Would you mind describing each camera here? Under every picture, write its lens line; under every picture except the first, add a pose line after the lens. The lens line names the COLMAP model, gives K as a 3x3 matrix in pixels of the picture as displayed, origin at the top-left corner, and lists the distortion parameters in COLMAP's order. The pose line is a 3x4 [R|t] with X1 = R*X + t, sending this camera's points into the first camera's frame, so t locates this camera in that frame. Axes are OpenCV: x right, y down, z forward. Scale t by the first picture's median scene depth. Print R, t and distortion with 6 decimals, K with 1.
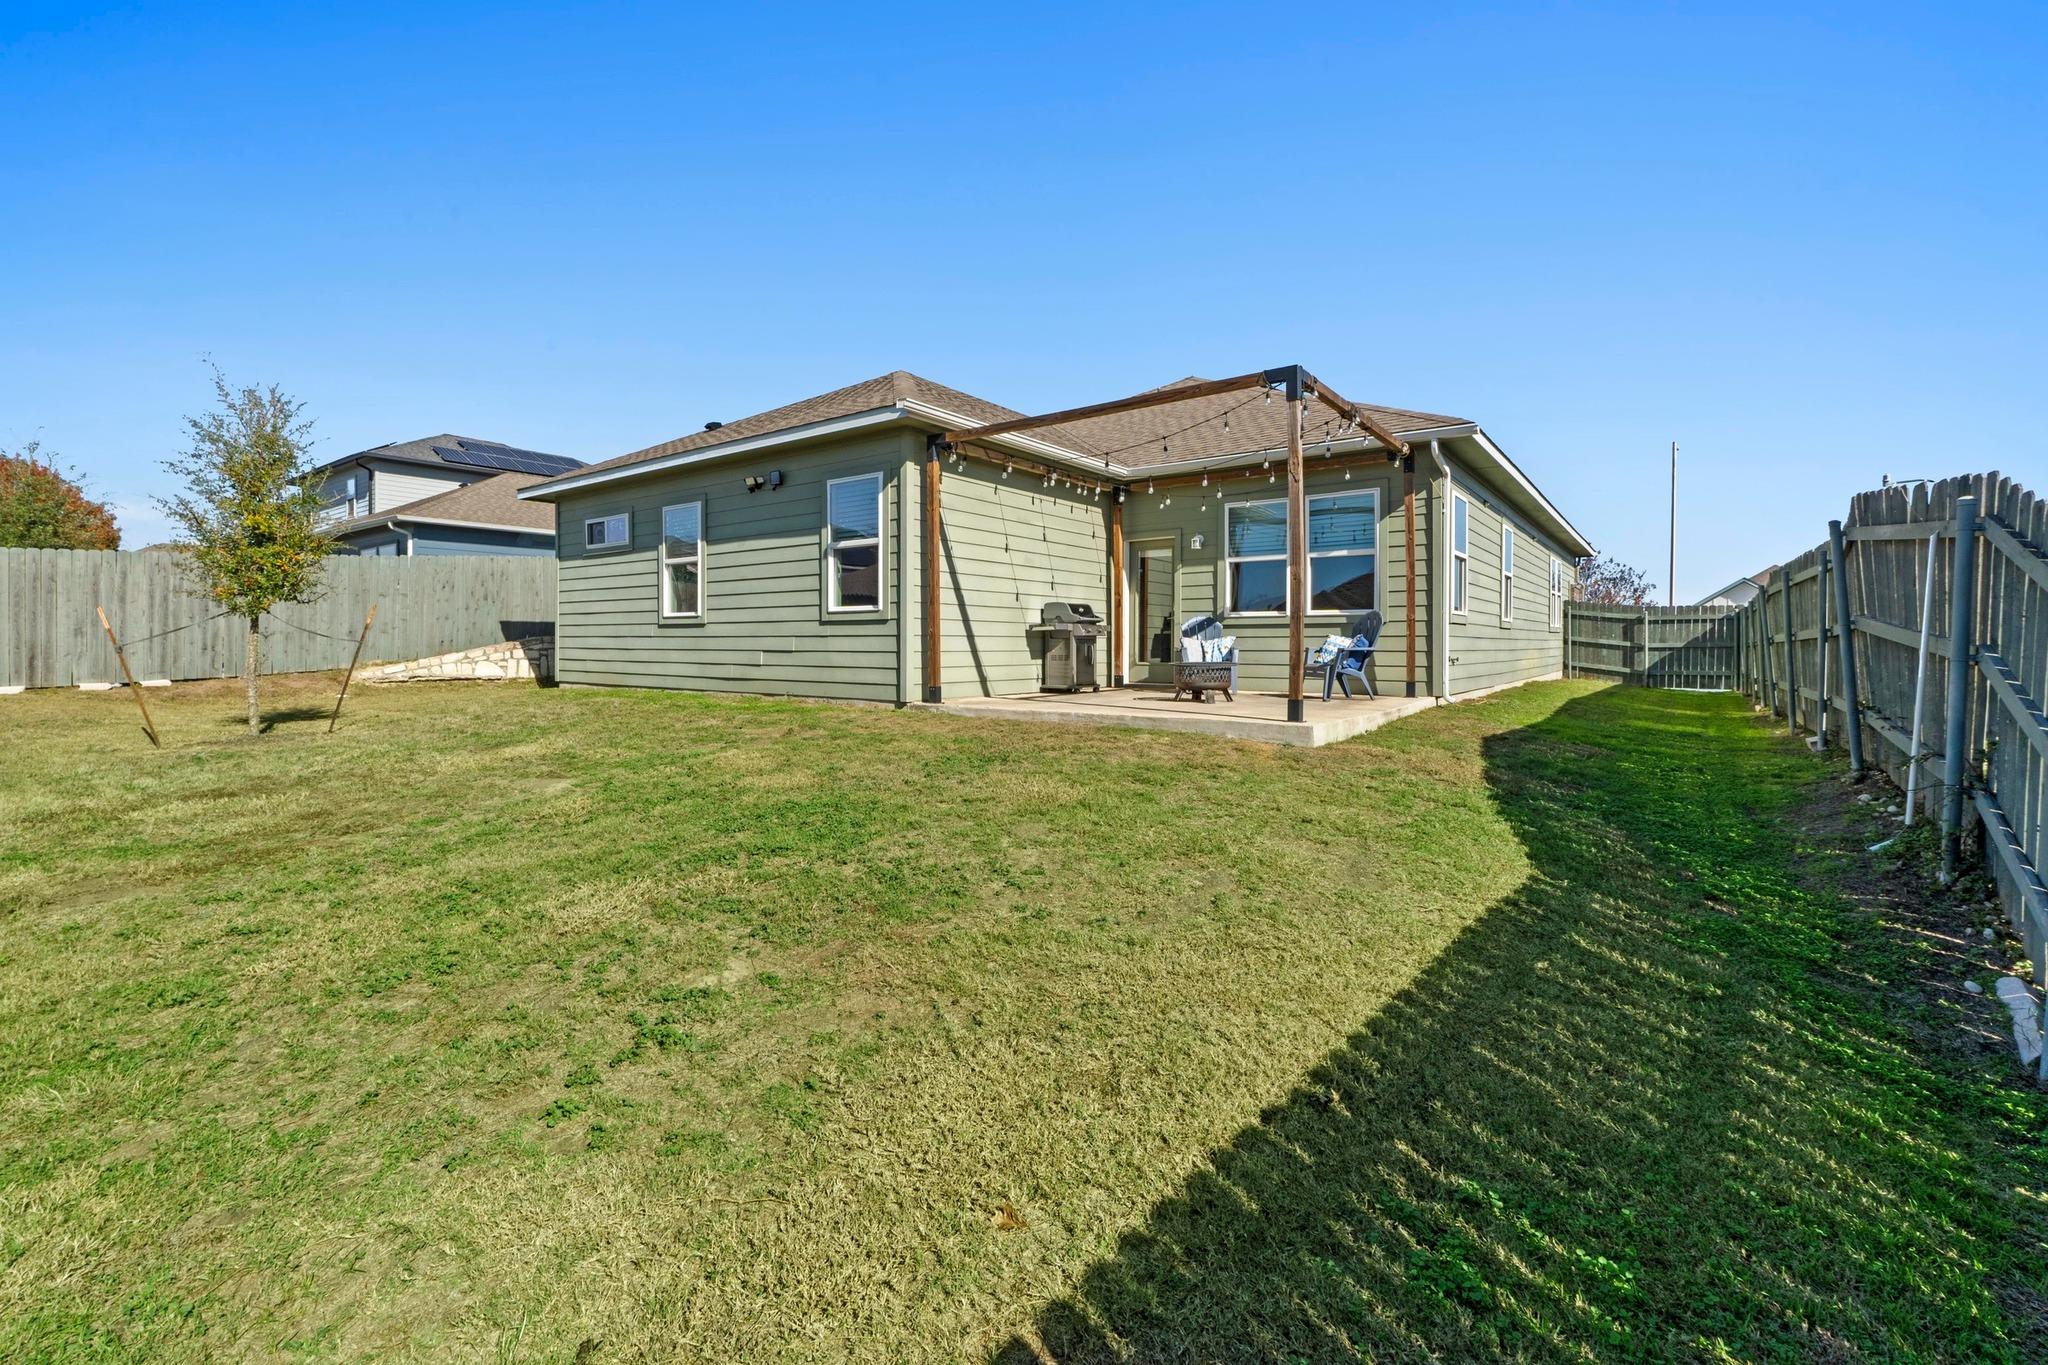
lens RADIAL K [[884.5, 0, 1022.4], [0, 884.5, 676.9], [0, 0, 1]] dist [-0.020648, -0.000318]
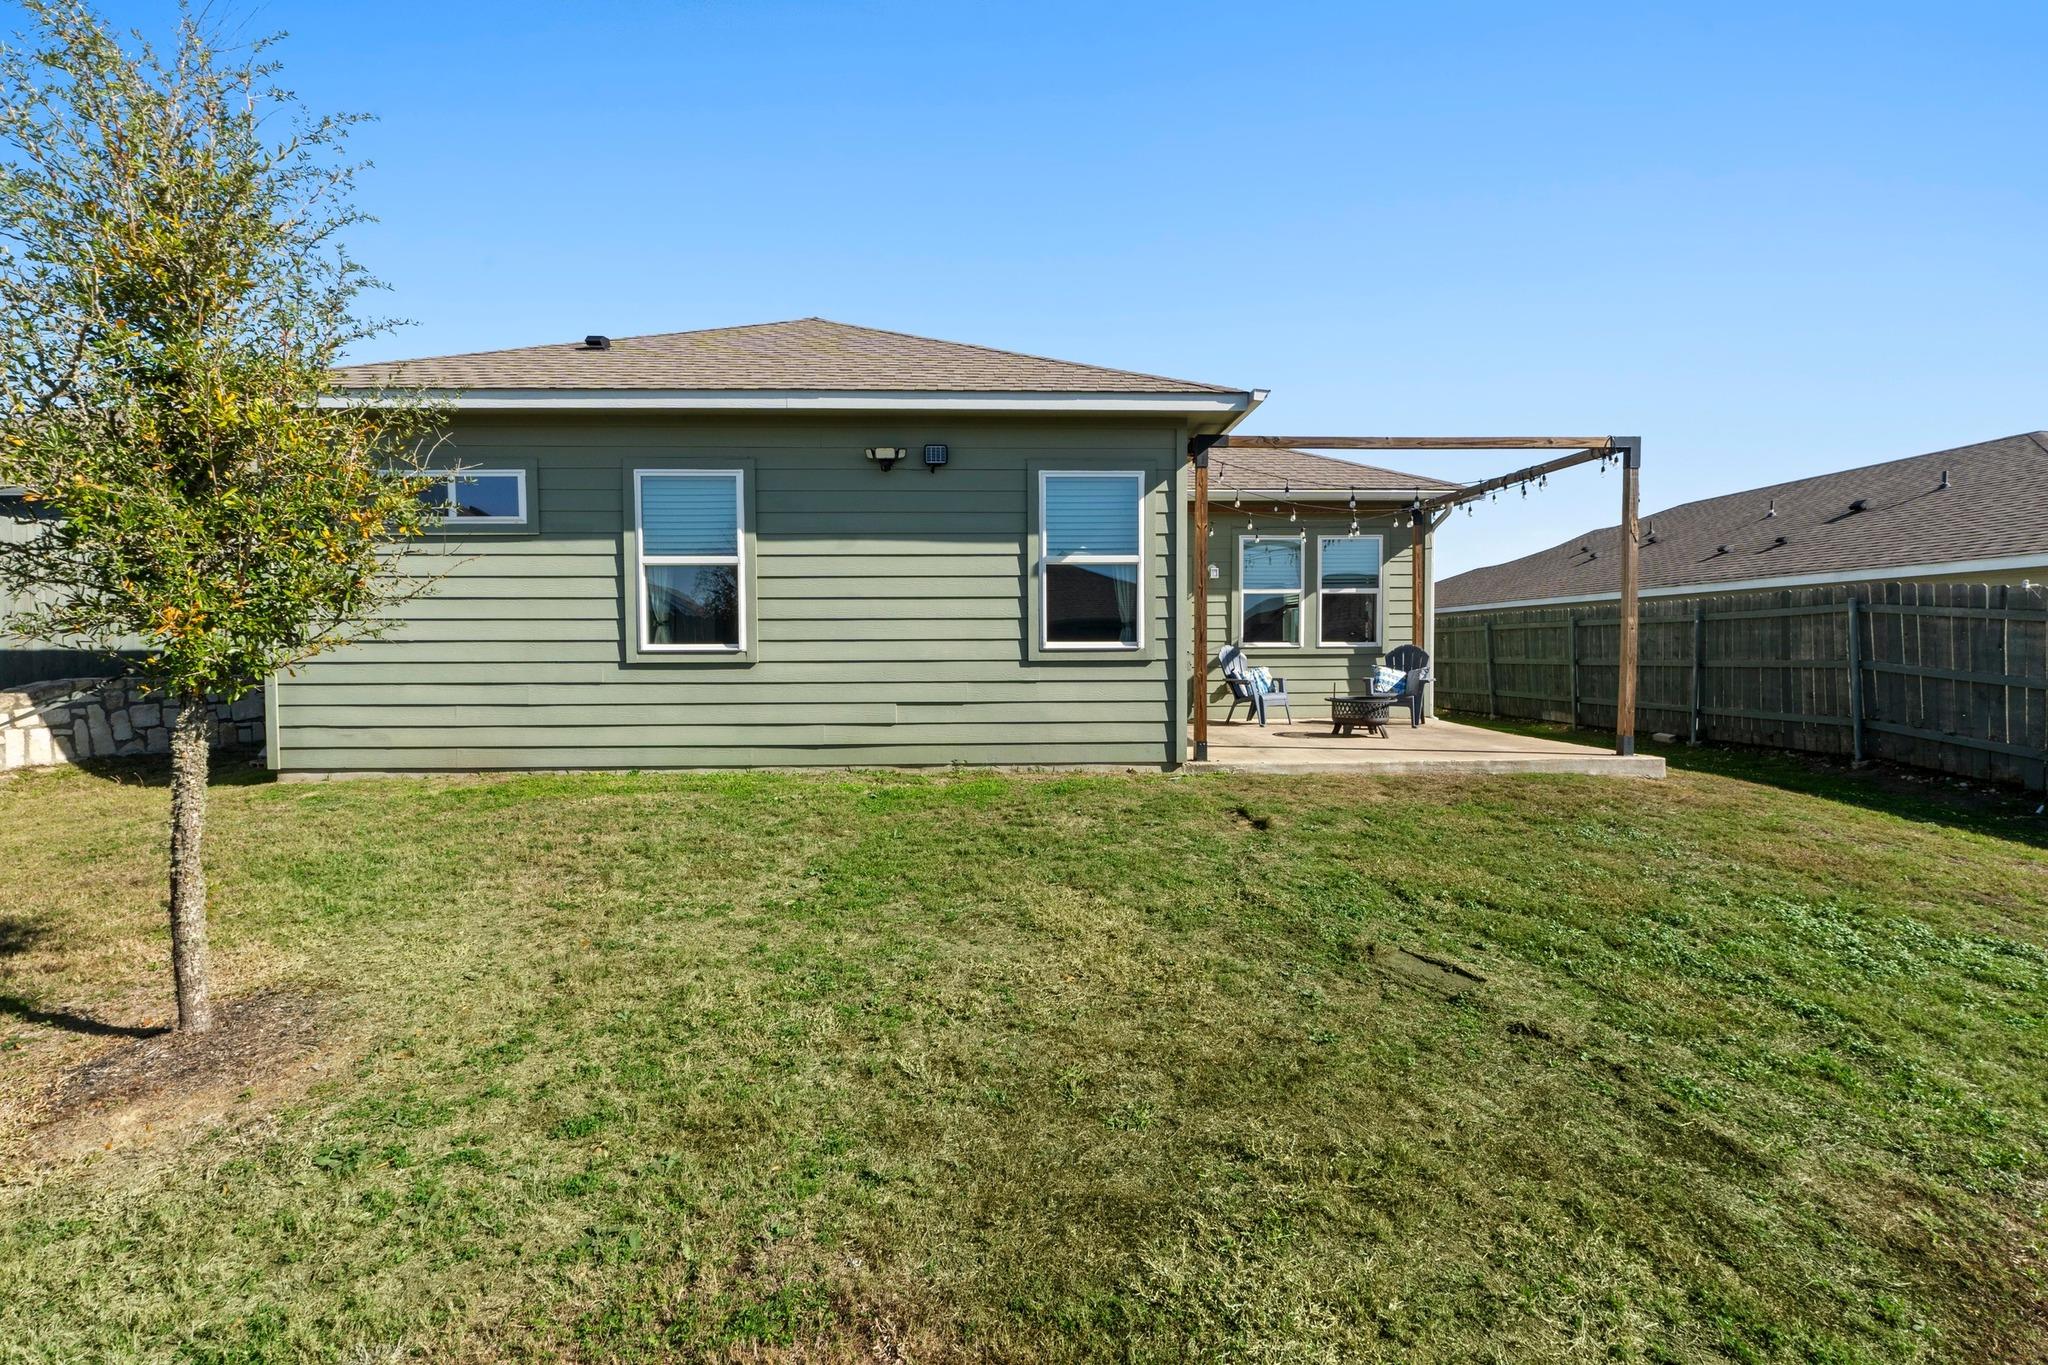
lens RADIAL K [[884.5, 0, 1025.8], [0, 884.5, 680.8], [0, 0, 1]] dist [-0.020648, -0.000318]
pose [[0.771805, -0.029076, 0.635194, -0.656076], [0.028954, 0.999525, 0.010572, -0.051575], [-0.635199, 0.010232, 0.772280, 0.408688]]
